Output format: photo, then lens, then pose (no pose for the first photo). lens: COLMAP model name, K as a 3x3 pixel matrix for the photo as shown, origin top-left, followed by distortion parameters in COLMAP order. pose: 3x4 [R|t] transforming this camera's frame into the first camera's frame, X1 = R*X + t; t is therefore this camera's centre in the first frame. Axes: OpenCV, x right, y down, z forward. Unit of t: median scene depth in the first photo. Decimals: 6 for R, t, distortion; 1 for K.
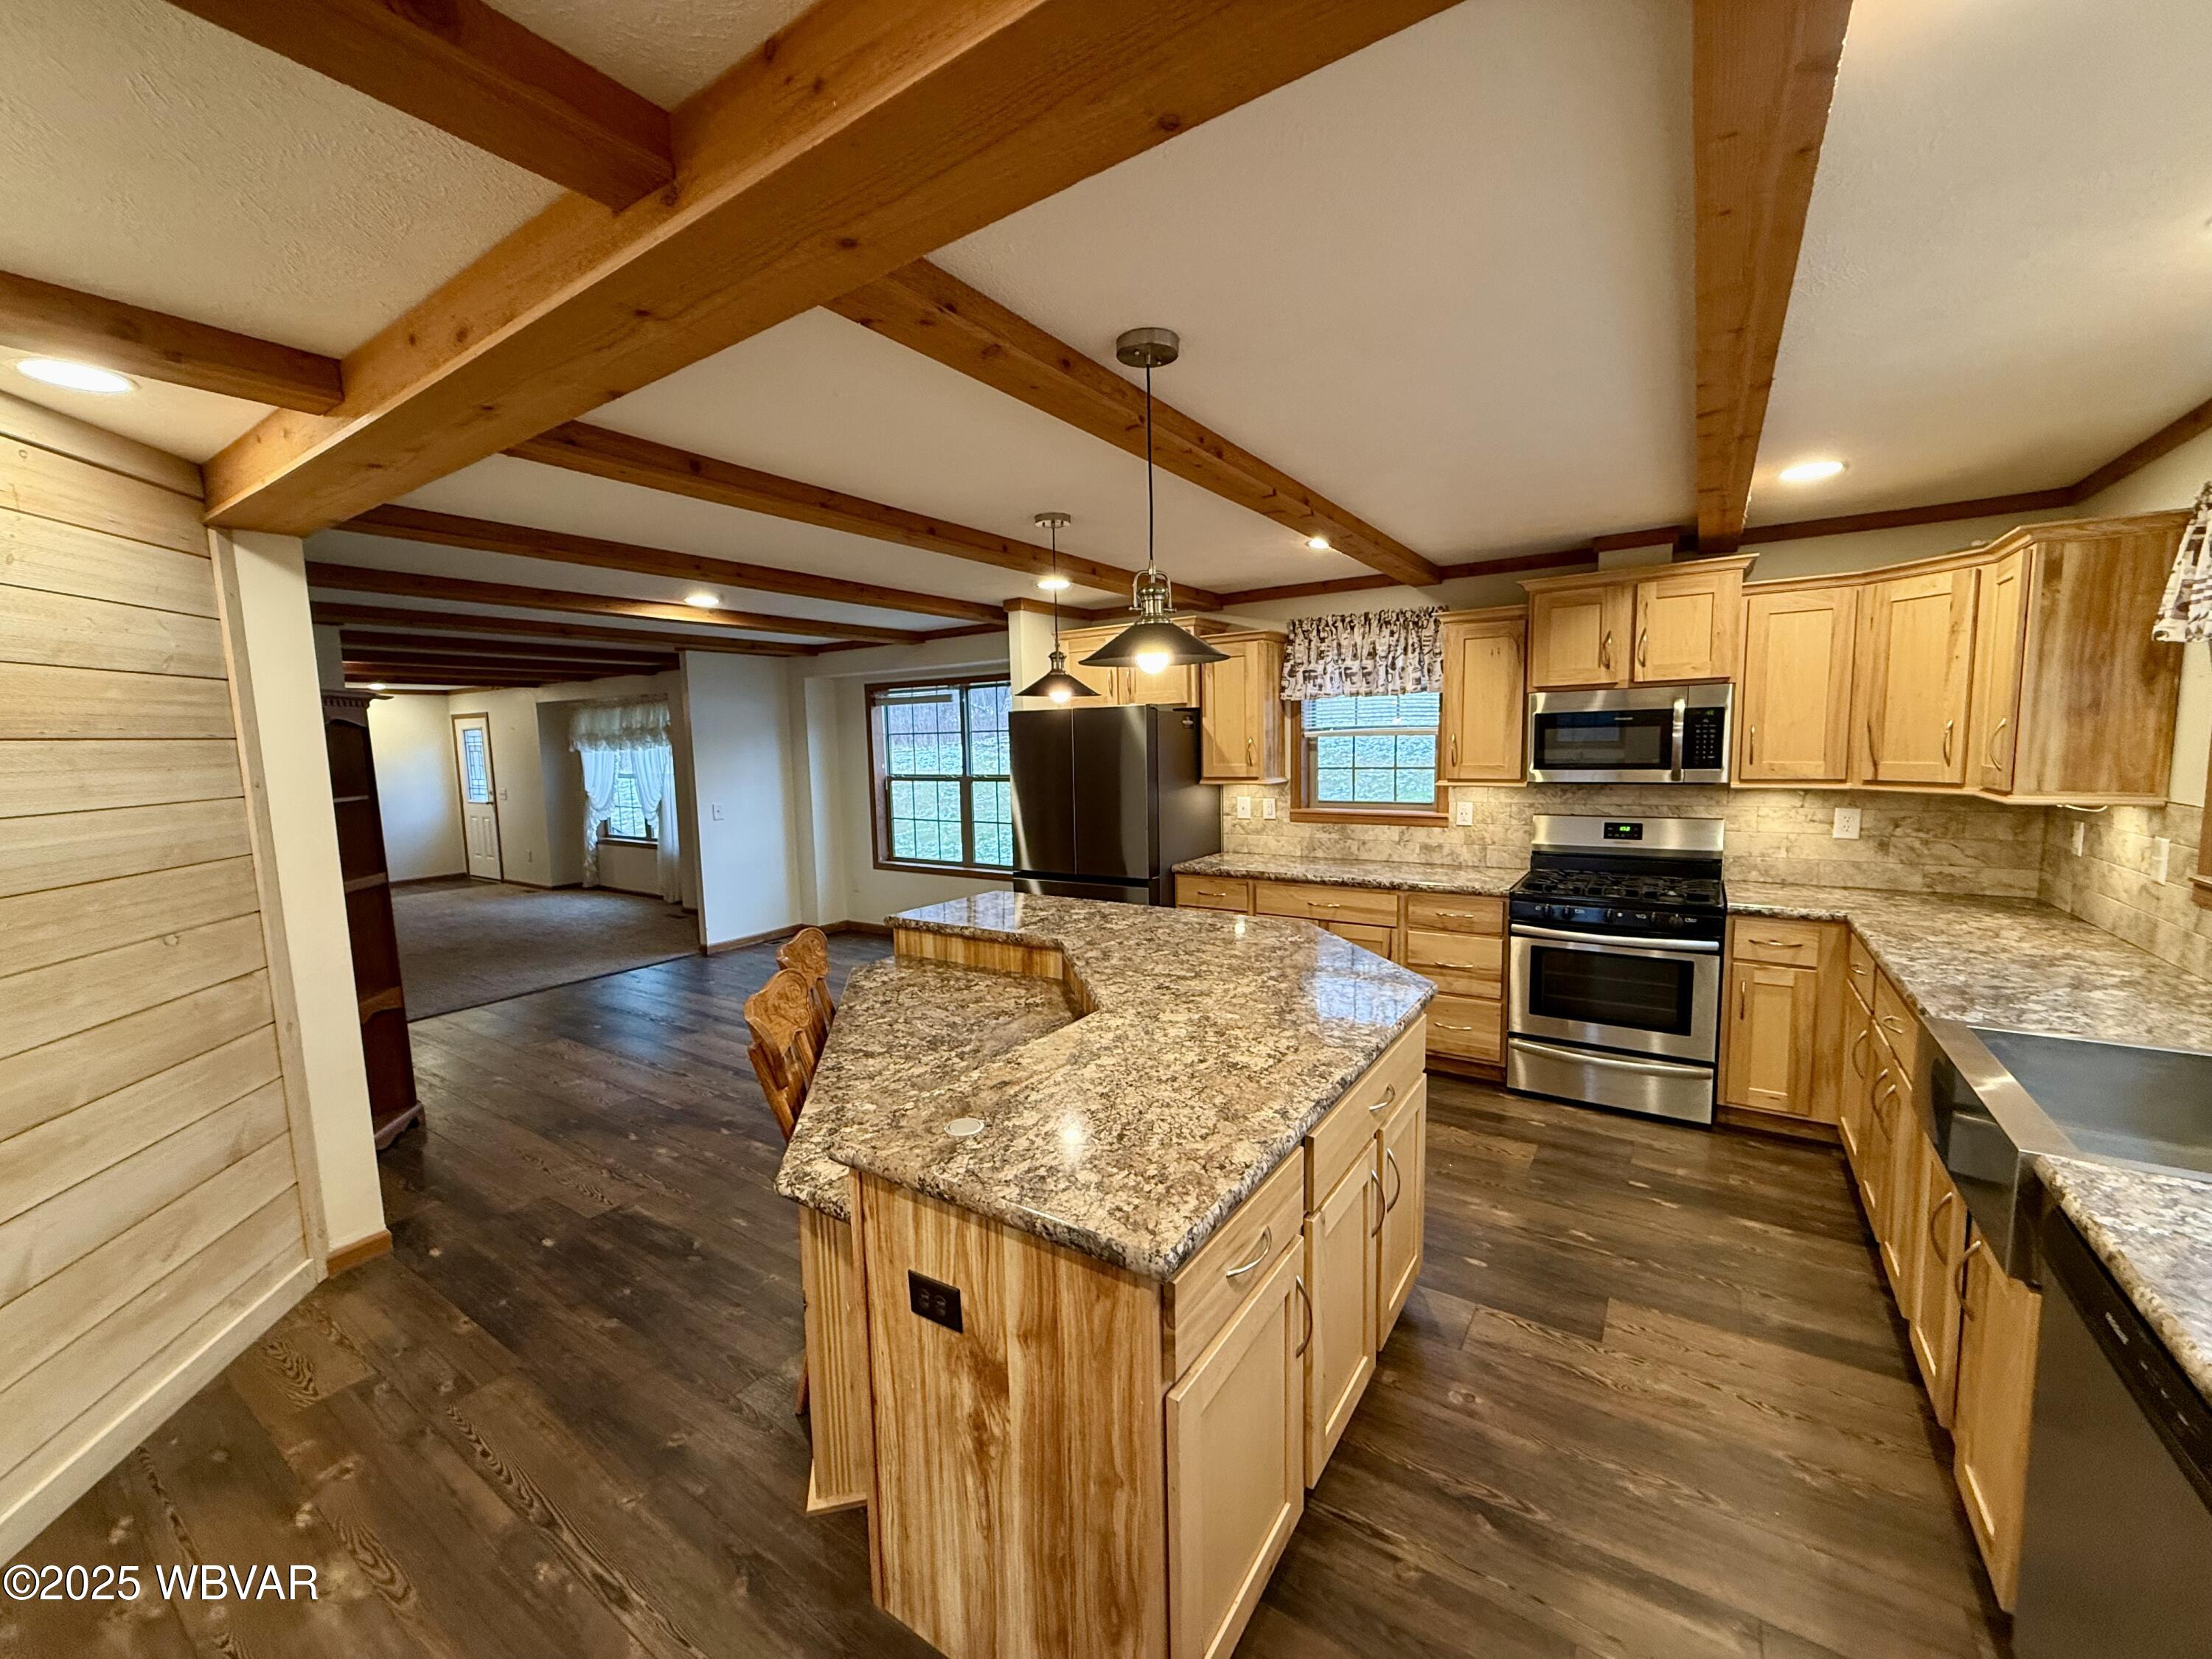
lens RADIAL K [[877.1, 0, 1102.3], [0, 877.1, 827.4], [0, 0, 1]] dist [0.001590, -0.000308]
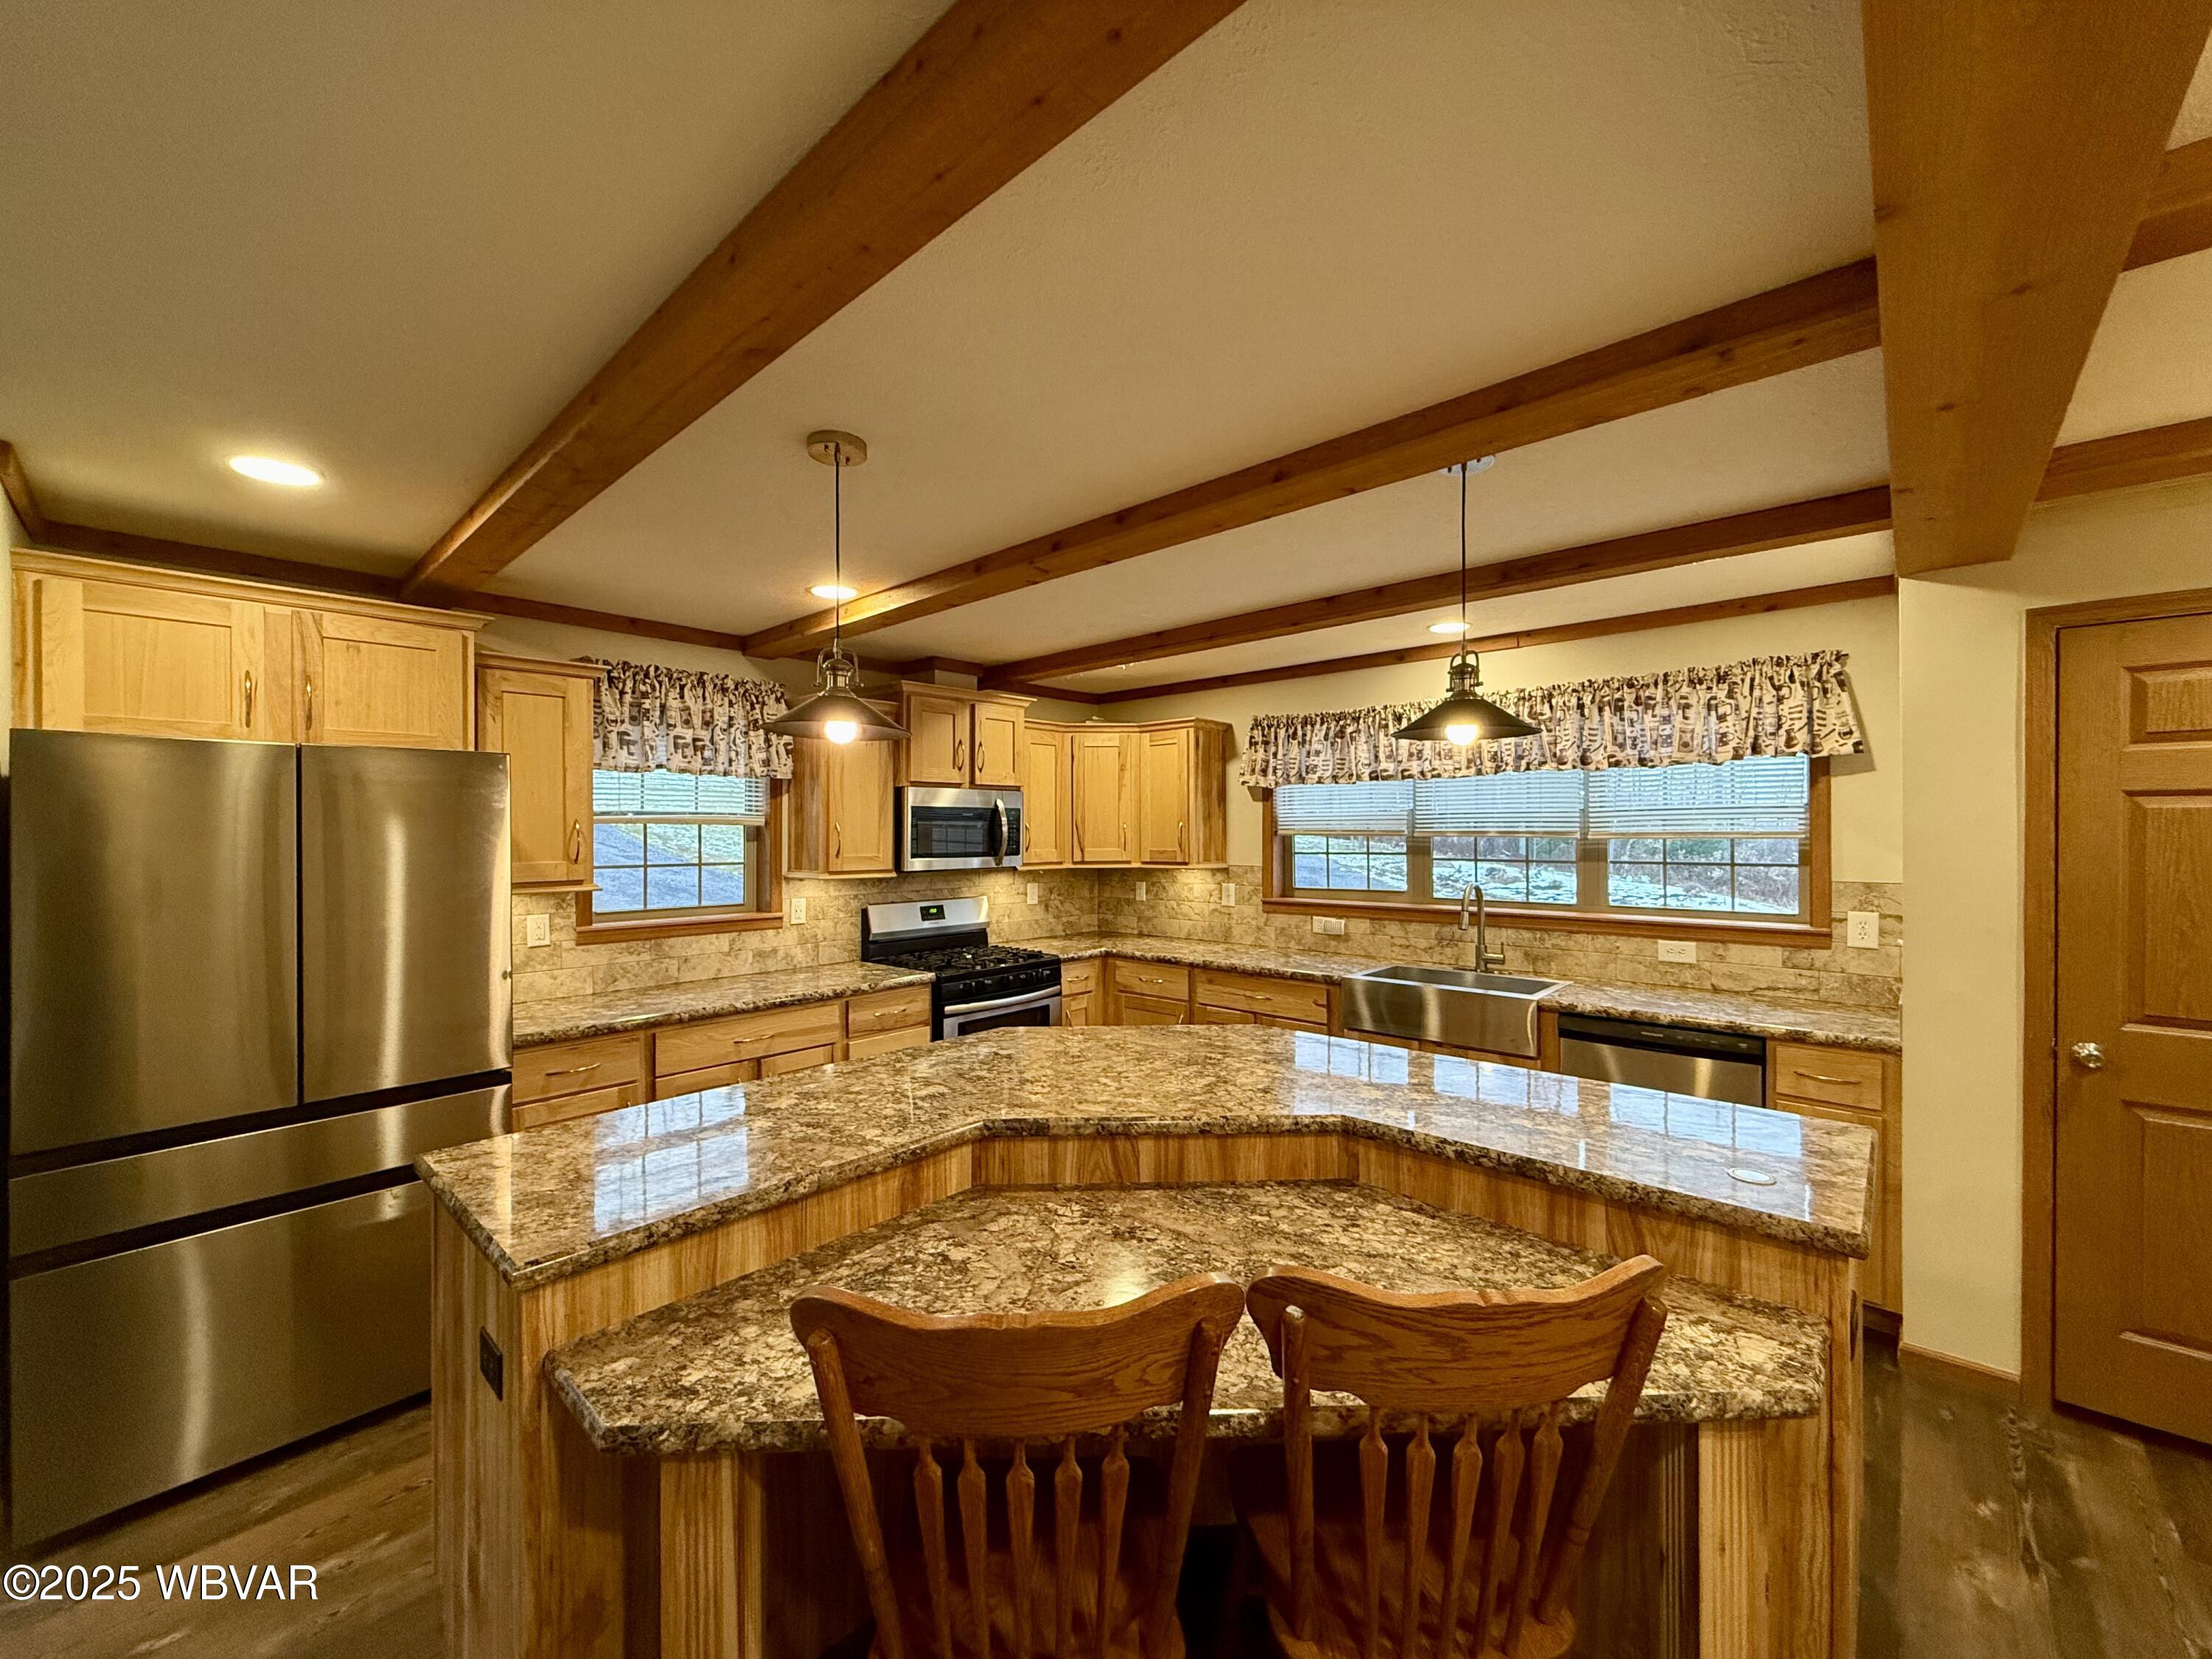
lens RADIAL K [[877.1, 0, 1102.3], [0, 877.1, 827.4], [0, 0, 1]] dist [0.001590, -0.000308]
pose [[0.147927, 0.028890, 0.988576, -0.502128], [0.099100, 0.994110, -0.043880, -0.034315], [-0.984021, 0.104459, 0.144193, 0.606635]]
